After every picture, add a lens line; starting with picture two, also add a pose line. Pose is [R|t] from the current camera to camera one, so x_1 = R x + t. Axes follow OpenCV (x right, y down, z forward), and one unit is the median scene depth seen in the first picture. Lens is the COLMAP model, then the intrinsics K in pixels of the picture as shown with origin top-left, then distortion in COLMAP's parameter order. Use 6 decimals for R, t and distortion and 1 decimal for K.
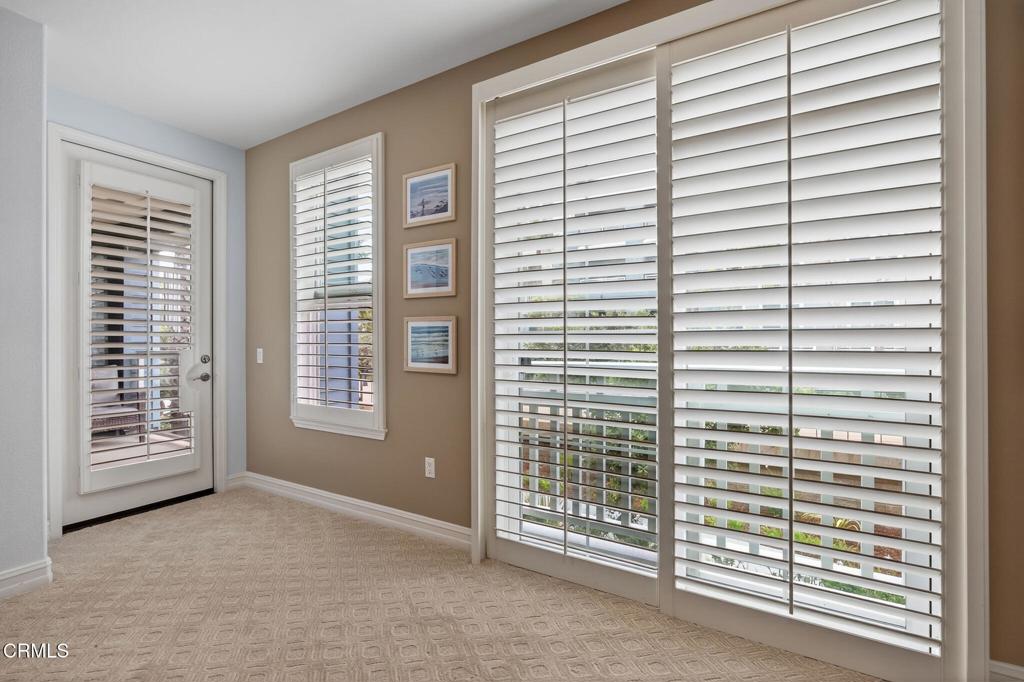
lens RADIAL K [[457.5, 0, 515.2], [0, 457.5, 340.1], [0, 0, 1]] dist [-0.017752, 0.006747]
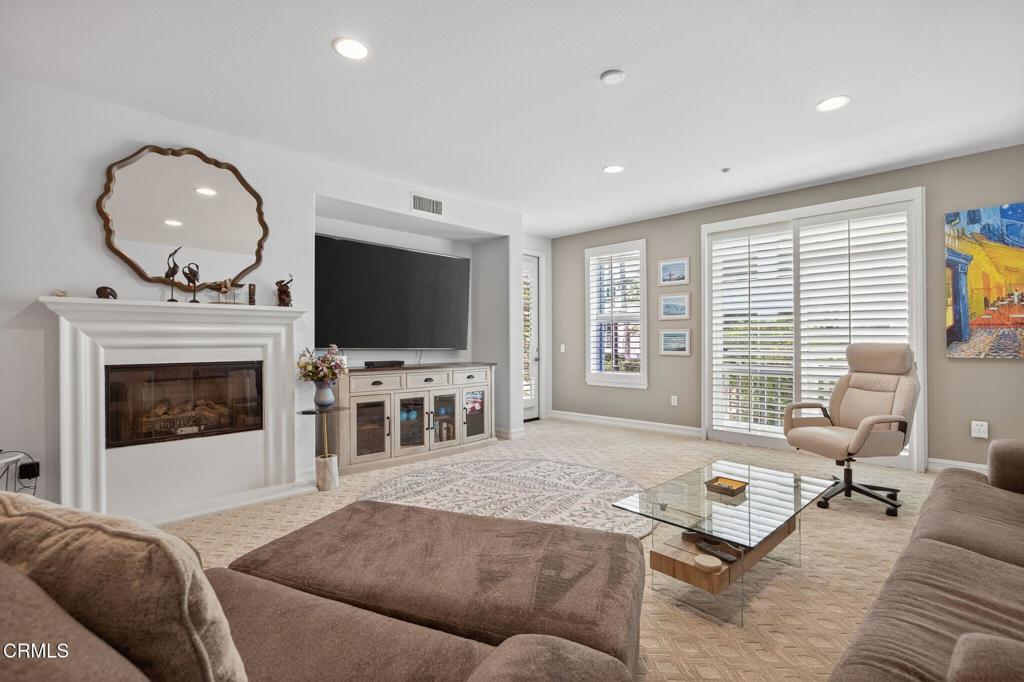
lens RADIAL K [[457.5, 0, 509.8], [0, 457.5, 341.8], [0, 0, 1]] dist [-0.017752, 0.006747]
pose [[0.958781, -0.003527, -0.284125, -0.324487], [0.005344, 0.999970, 0.005621, -0.007146], [0.284097, -0.006908, 0.958771, -1.265029]]
